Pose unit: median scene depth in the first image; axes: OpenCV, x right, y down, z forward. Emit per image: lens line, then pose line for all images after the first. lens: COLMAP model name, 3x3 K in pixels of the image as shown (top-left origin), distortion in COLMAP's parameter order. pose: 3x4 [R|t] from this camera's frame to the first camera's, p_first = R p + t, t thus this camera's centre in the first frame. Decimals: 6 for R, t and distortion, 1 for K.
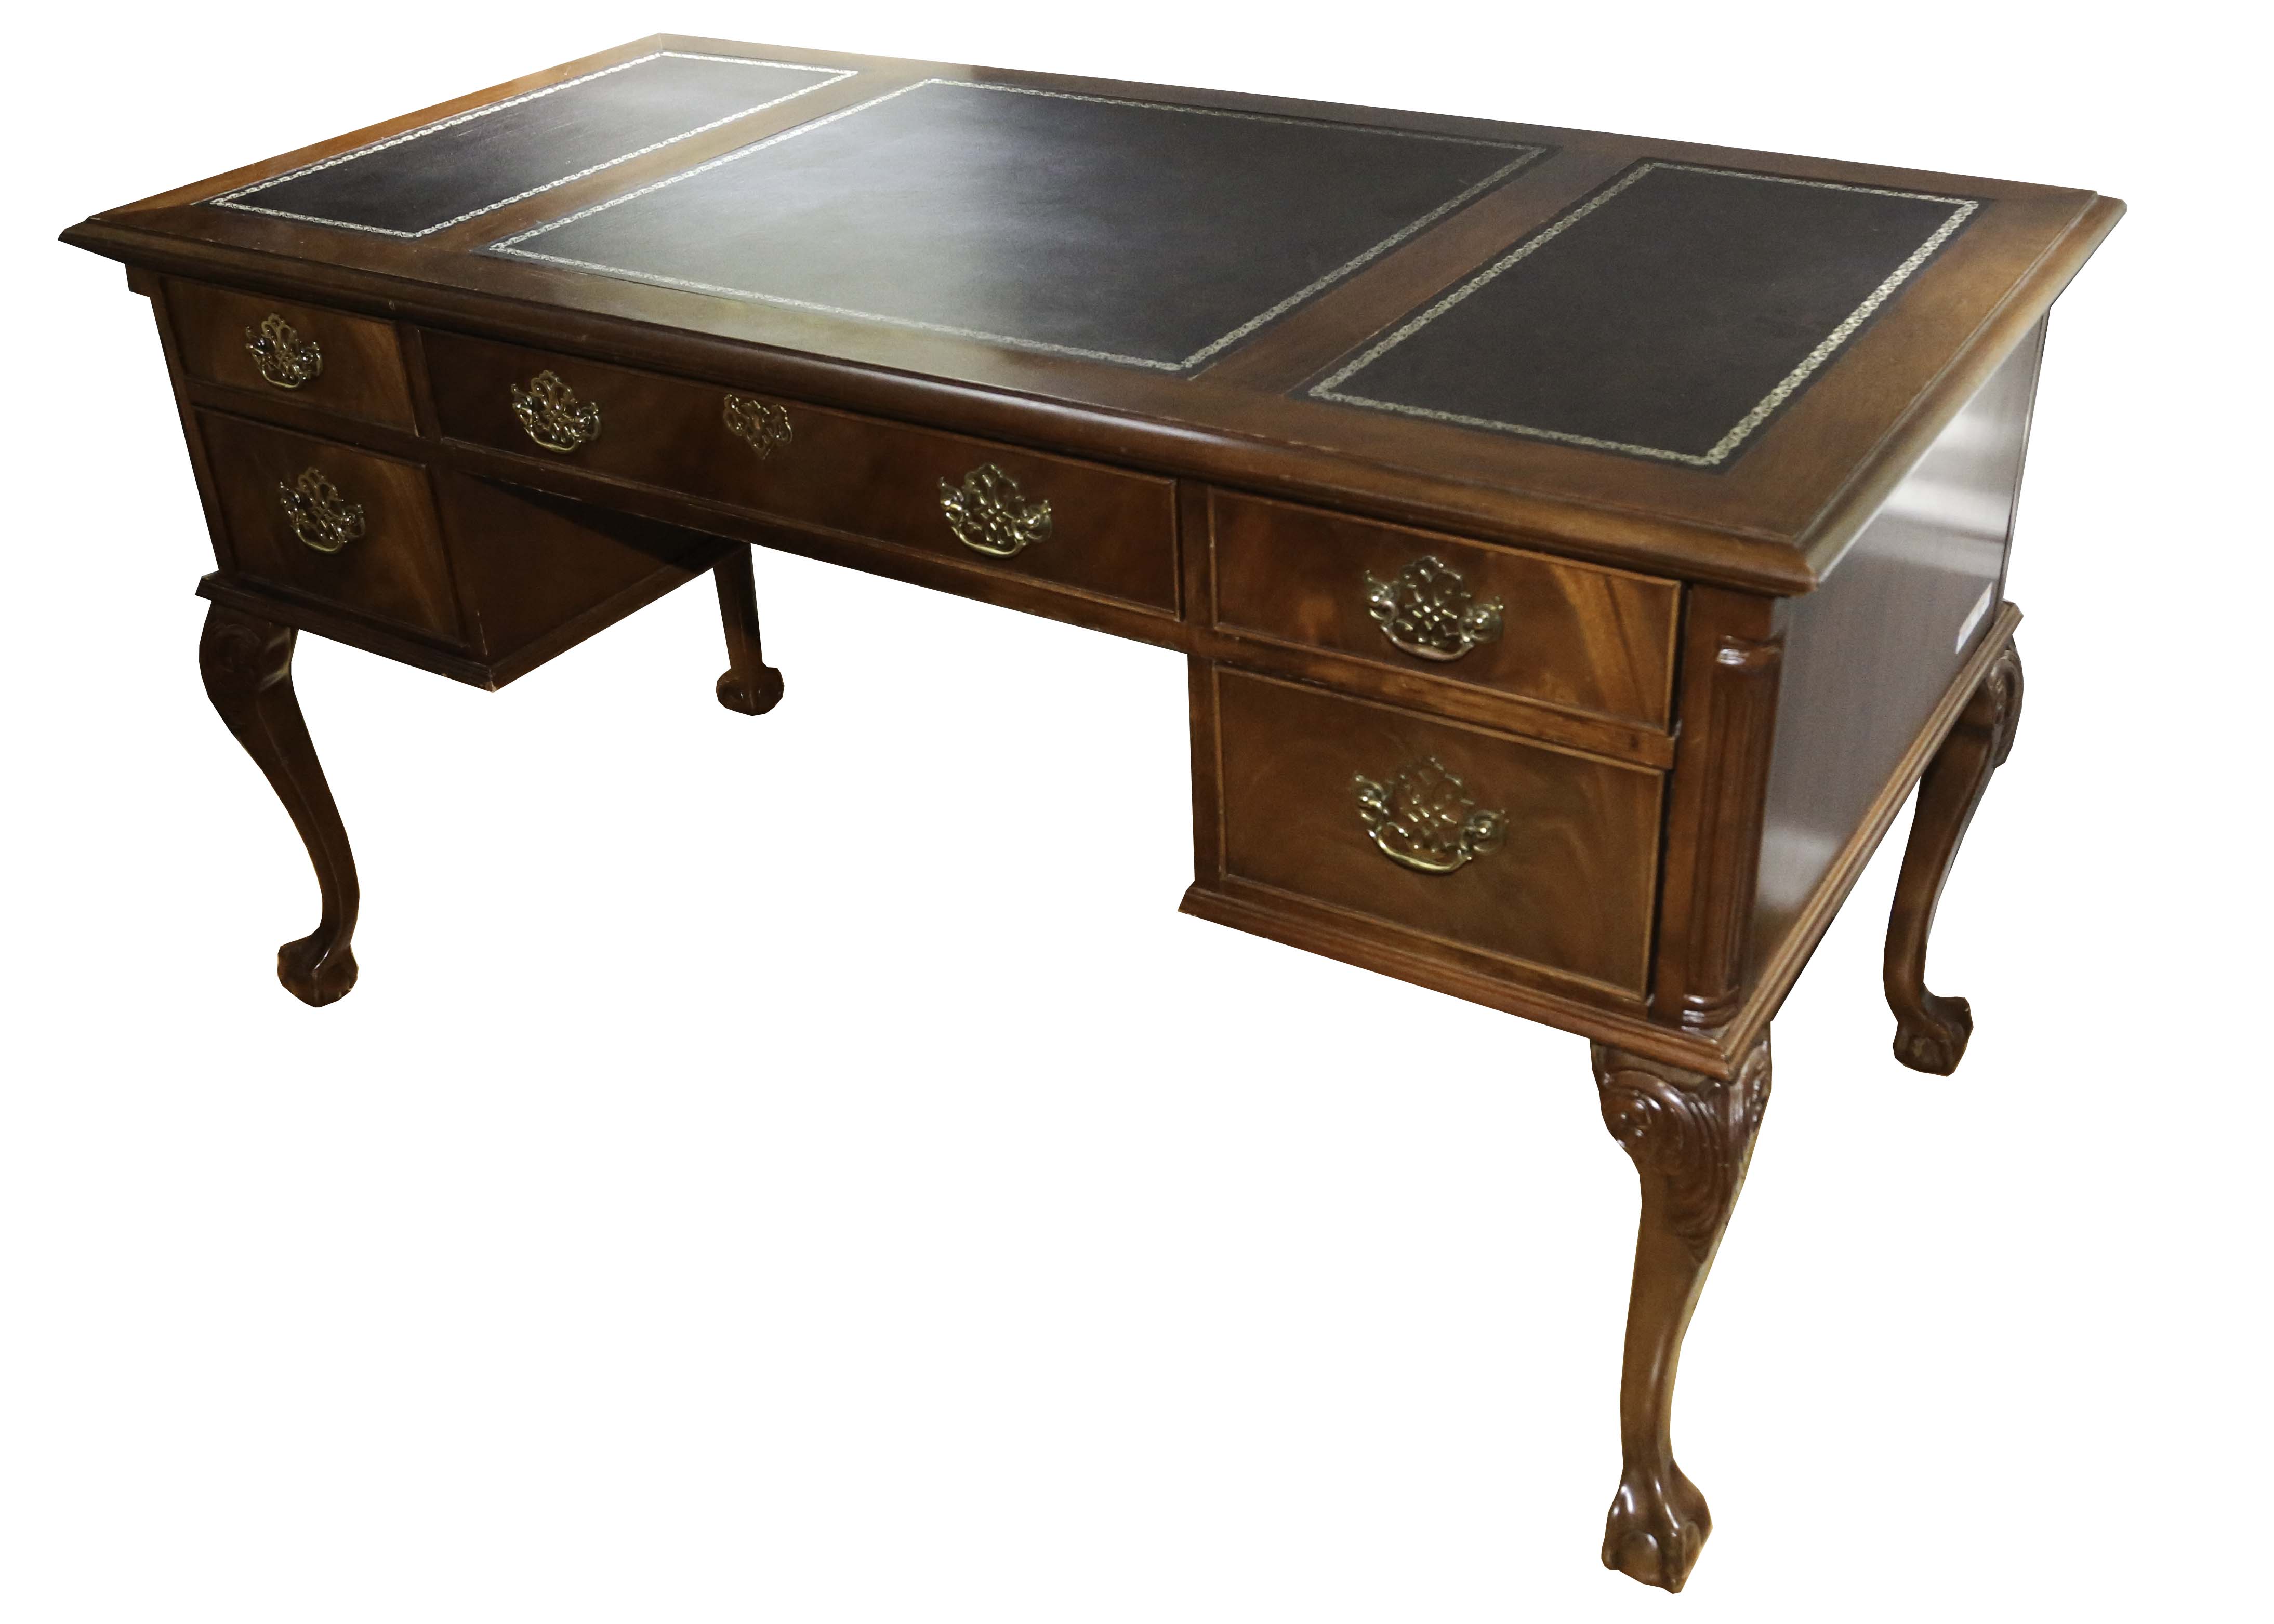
lens RADIAL K [[2307.6, 0, 1137.0], [0, 2307.6, 812.0], [0, 0, 1]] dist [-0.070477, 0.015206]
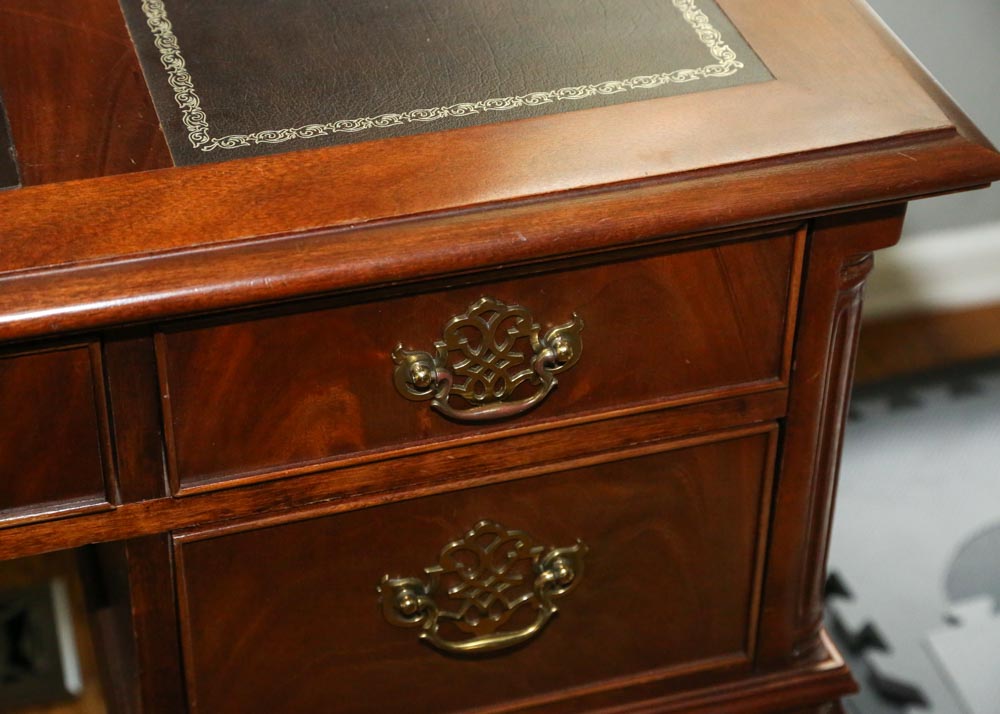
lens RADIAL K [[2177.6, 0, 500.0], [0, 2177.6, 357.0], [0, 0, 1]] dist [0.296568, 0.147019]
pose [[0.663311, -0.410463, 0.625730, -0.324129], [0.352424, 0.908965, 0.222668, -0.245446], [-0.660163, 0.072824, 0.747583, 0.431730]]
